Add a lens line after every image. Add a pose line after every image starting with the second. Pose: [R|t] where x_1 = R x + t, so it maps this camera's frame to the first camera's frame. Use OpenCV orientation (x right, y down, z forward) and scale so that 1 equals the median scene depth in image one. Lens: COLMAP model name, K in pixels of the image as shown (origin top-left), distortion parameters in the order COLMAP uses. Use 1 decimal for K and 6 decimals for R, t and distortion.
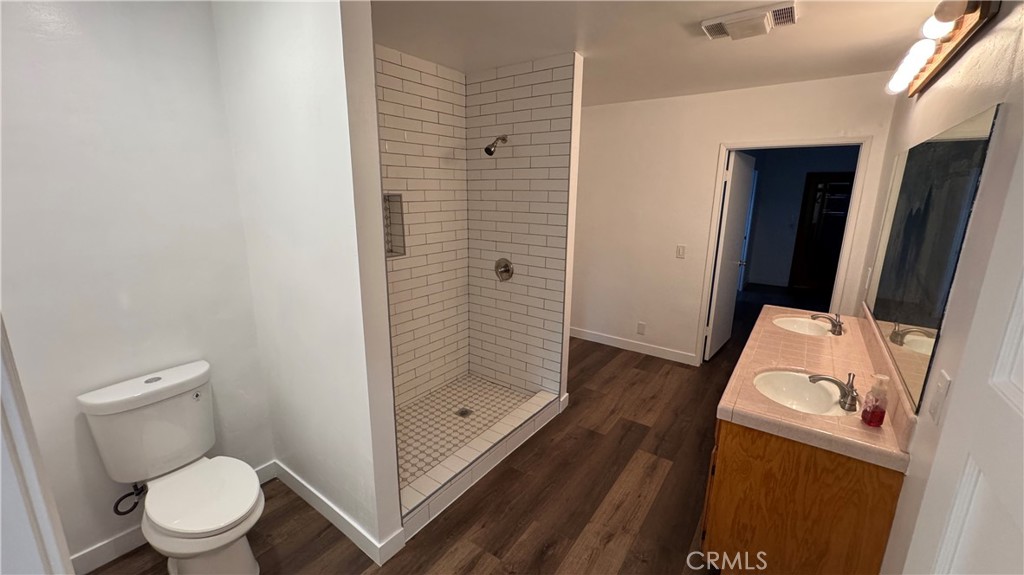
lens RADIAL K [[411.8, 0, 509.8], [0, 411.8, 287.5], [0, 0, 1]] dist [-0.001889, -0.000647]
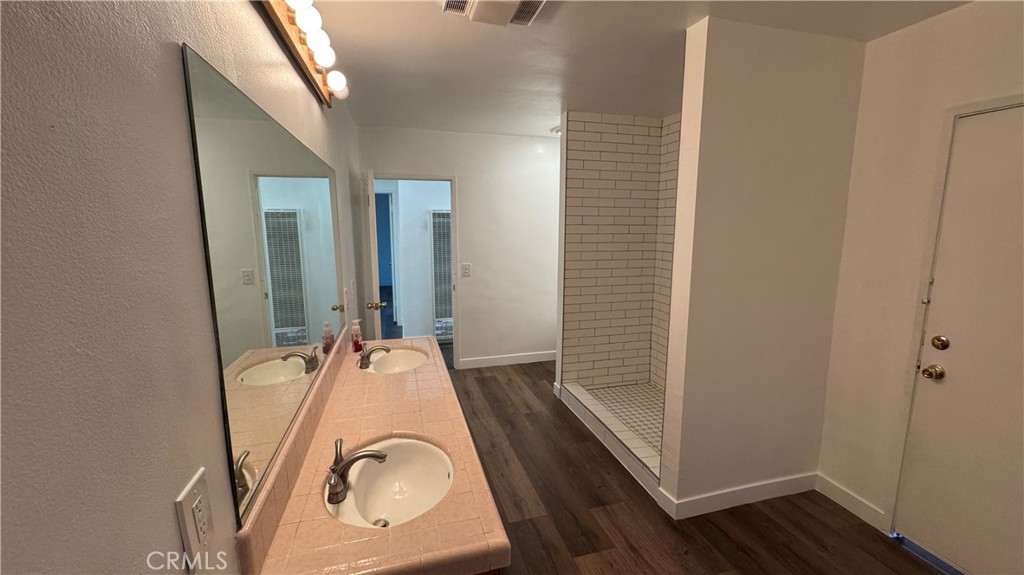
lens RADIAL K [[411.8, 0, 513.4], [0, 411.8, 288.0], [0, 0, 1]] dist [-0.001889, -0.000647]
pose [[-0.619522, 0.108267, -0.777477, 0.980682], [-0.187012, 0.941568, 0.280135, -0.267449], [0.762377, 0.318947, -0.563075, 1.305808]]
